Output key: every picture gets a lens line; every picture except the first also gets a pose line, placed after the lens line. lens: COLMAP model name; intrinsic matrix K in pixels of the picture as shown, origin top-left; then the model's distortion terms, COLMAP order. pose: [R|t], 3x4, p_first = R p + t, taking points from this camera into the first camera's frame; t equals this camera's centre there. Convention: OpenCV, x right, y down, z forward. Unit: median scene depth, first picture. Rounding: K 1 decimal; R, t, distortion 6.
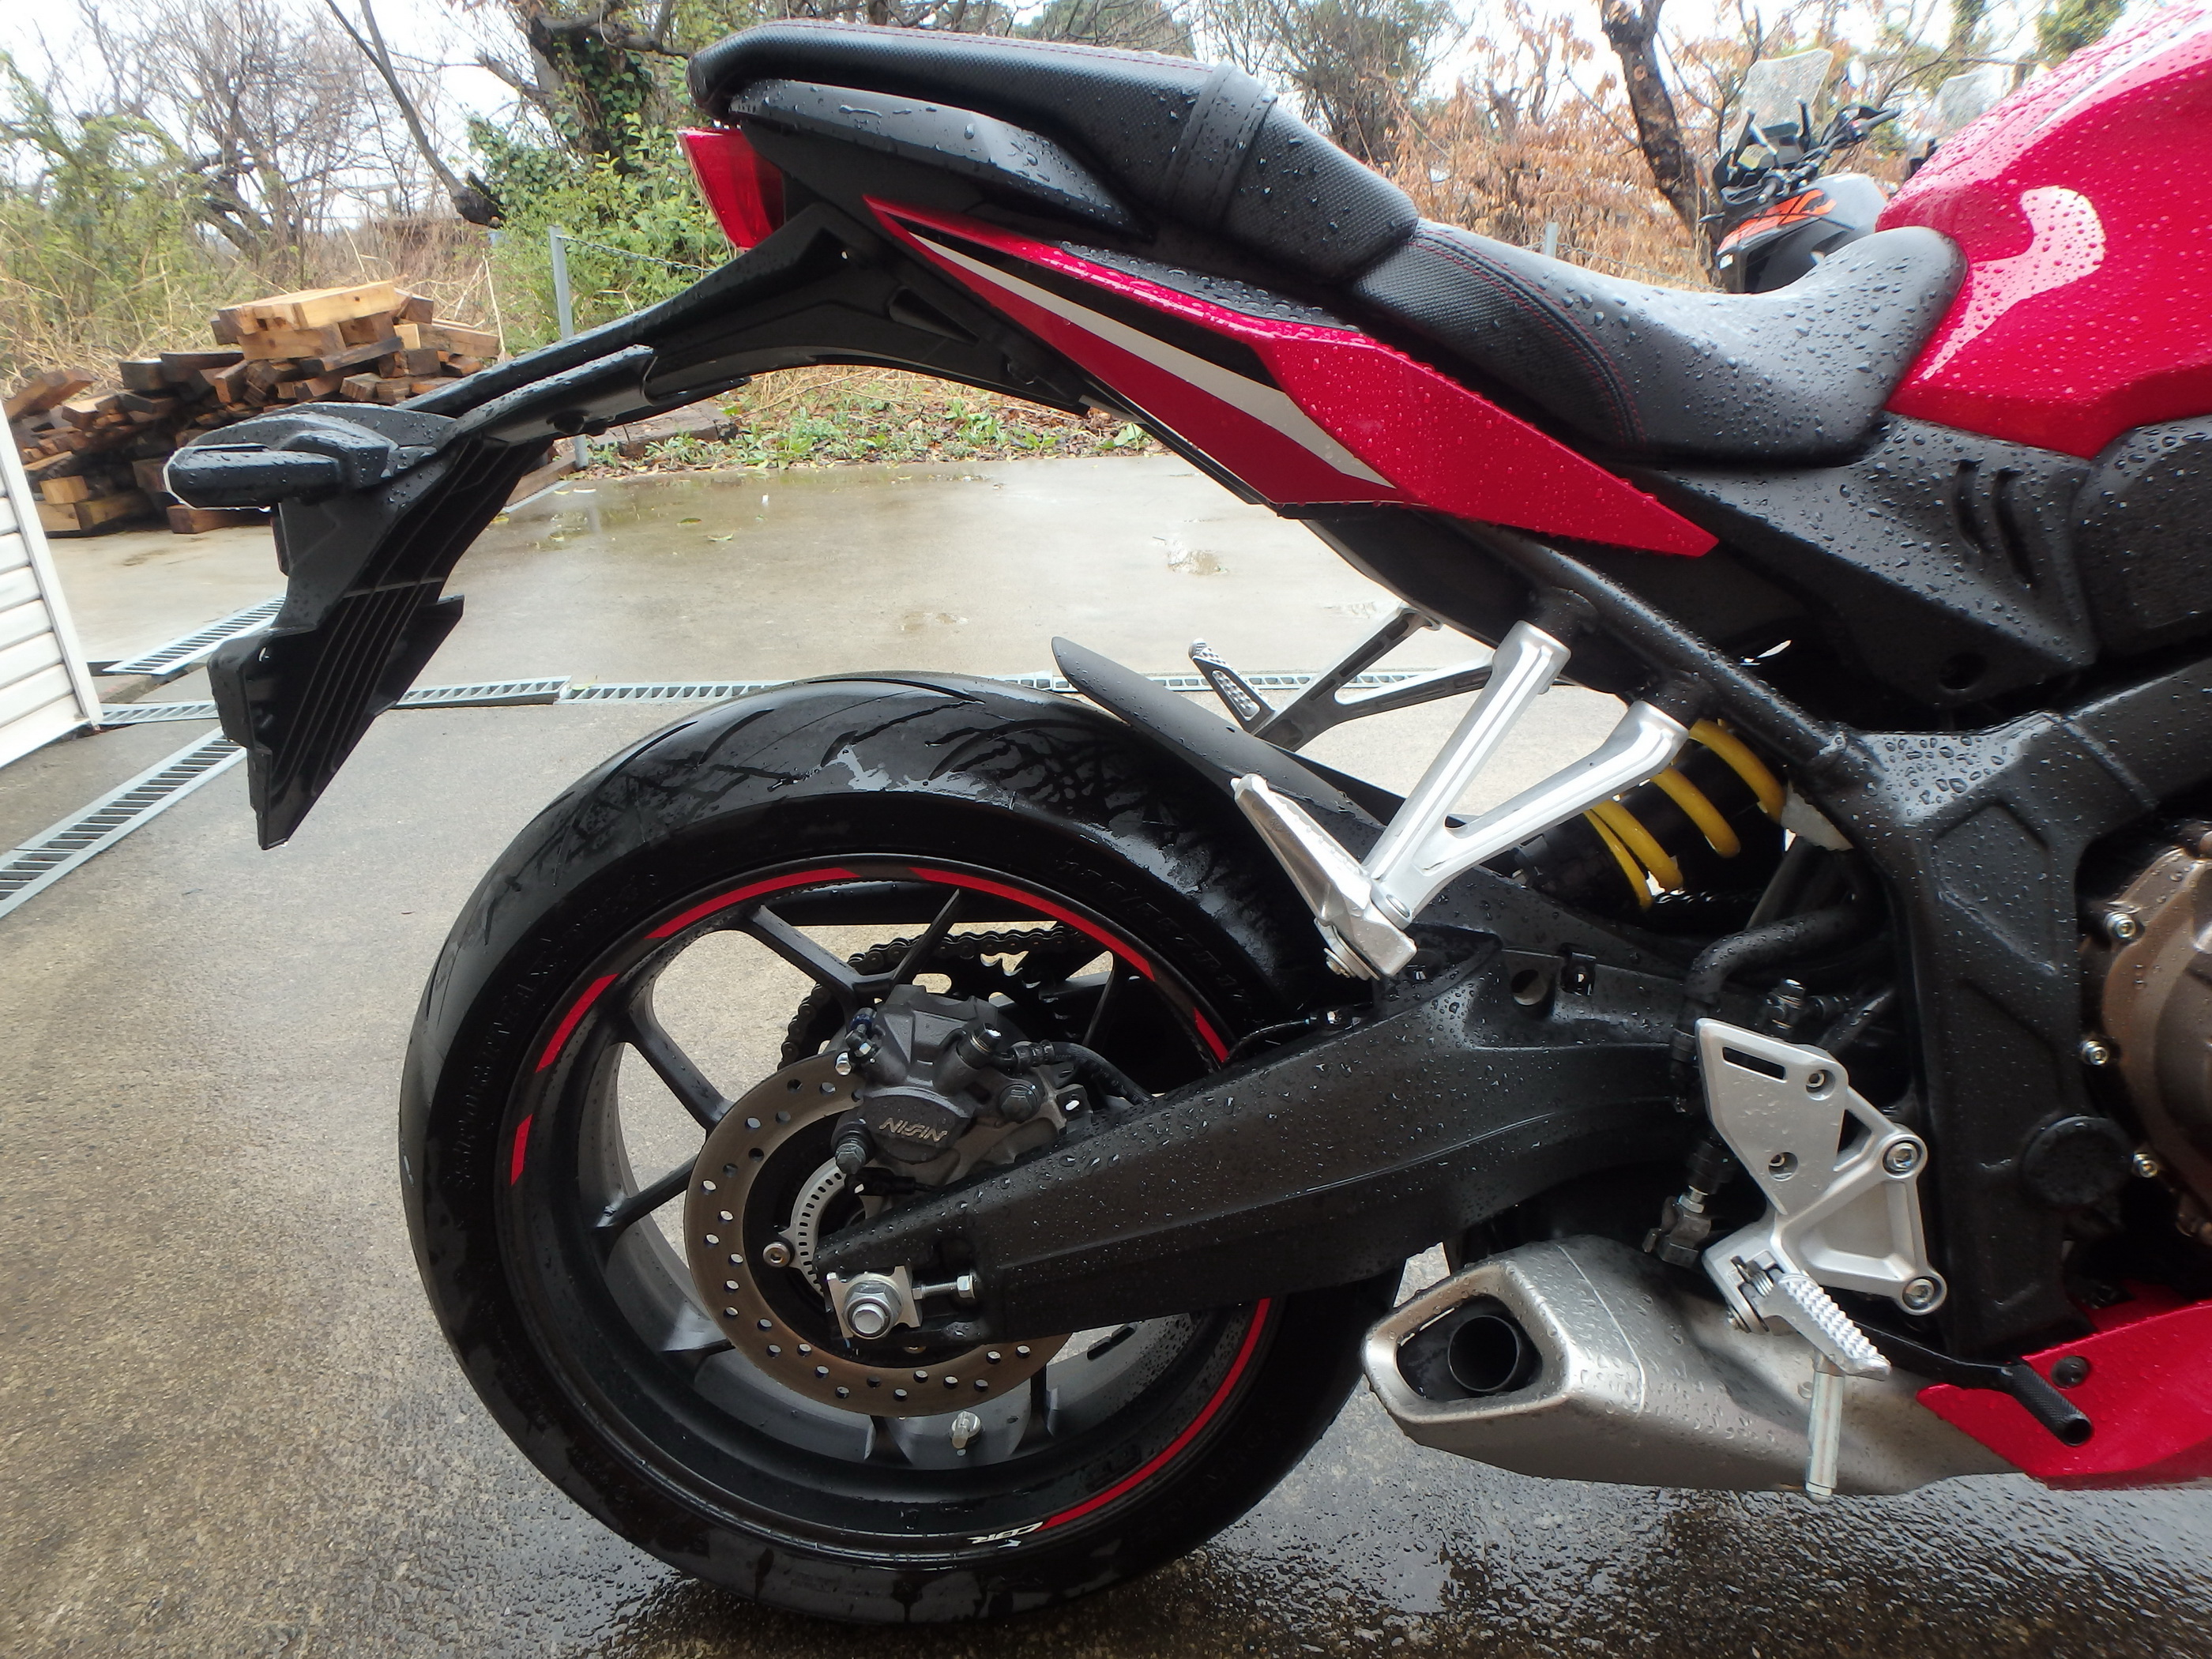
lens RADIAL K [[1368.8, 0, 1060.3], [0, 1368.8, 838.7], [0, 0, 1]] dist [-0.065293, 0.028464]
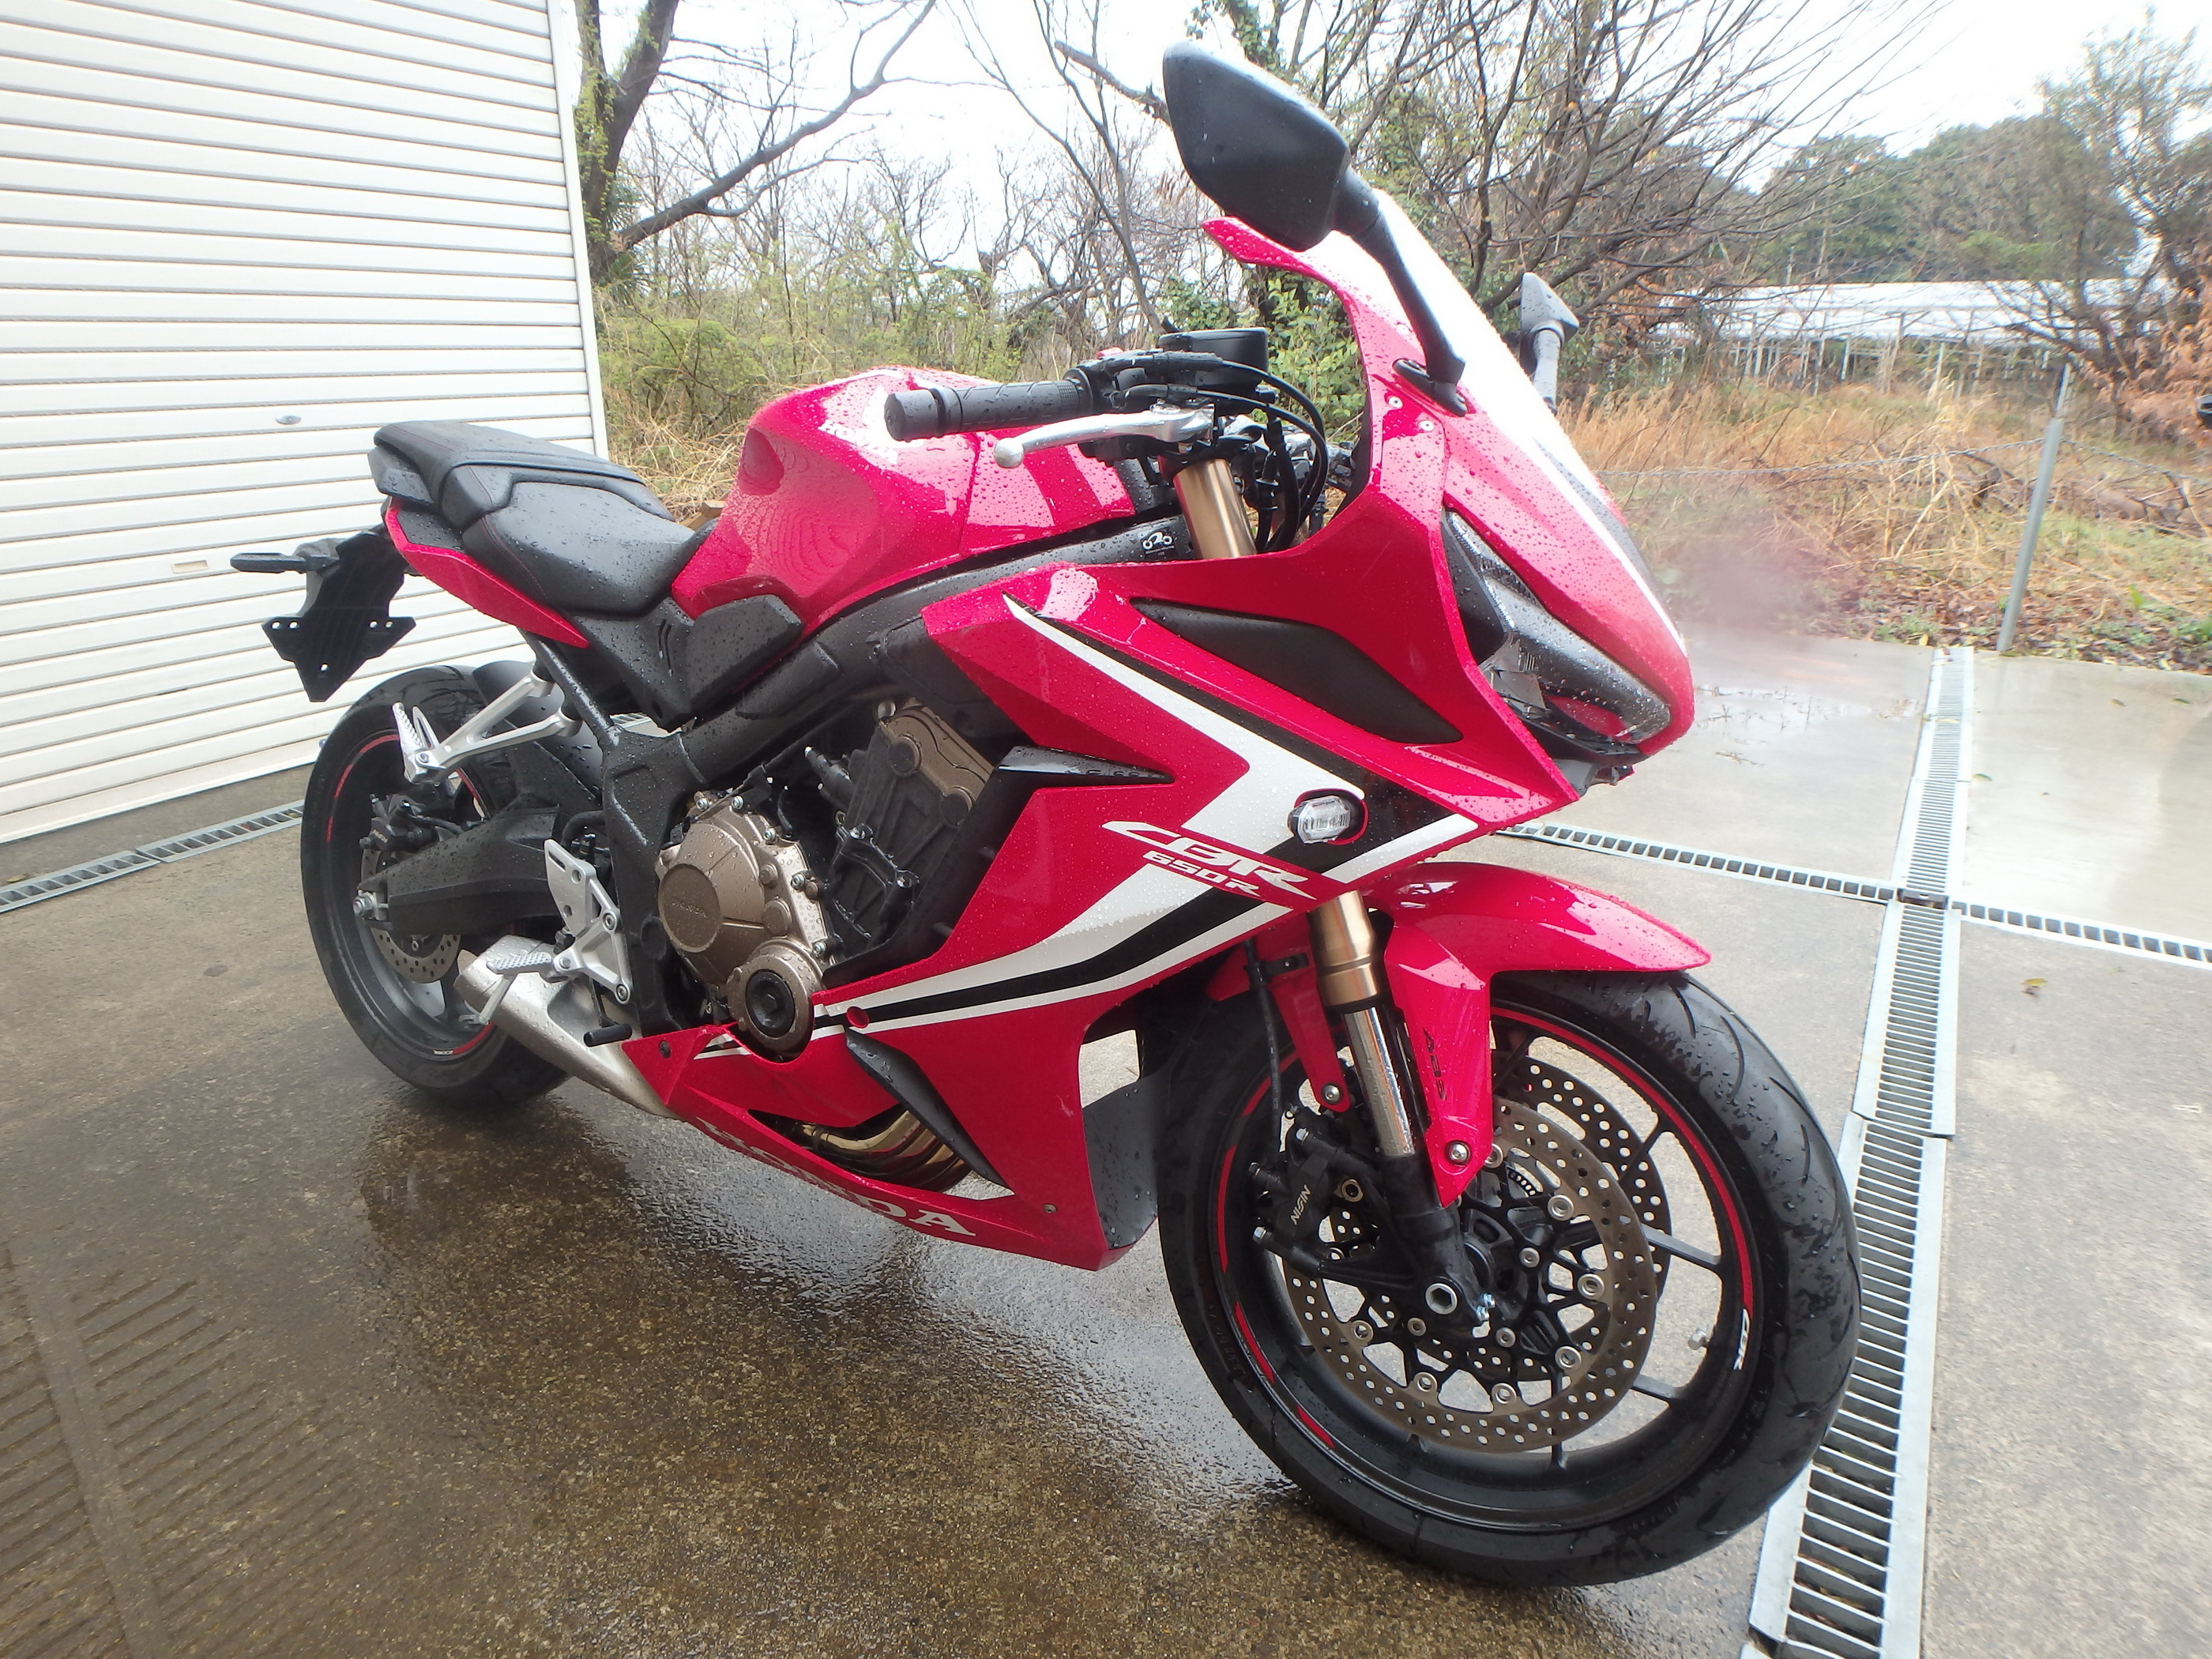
lens RADIAL K [[1334.7, 0, 1106.0], [0, 1334.7, 829.5], [0, 0, 1]] dist [-0.053732, 0.001804]
pose [[0.870018, 0.179146, -0.459320, 2.127228], [-0.215435, 0.976135, -0.027349, -0.028191], [0.443459, 0.122748, 0.887850, -0.559518]]
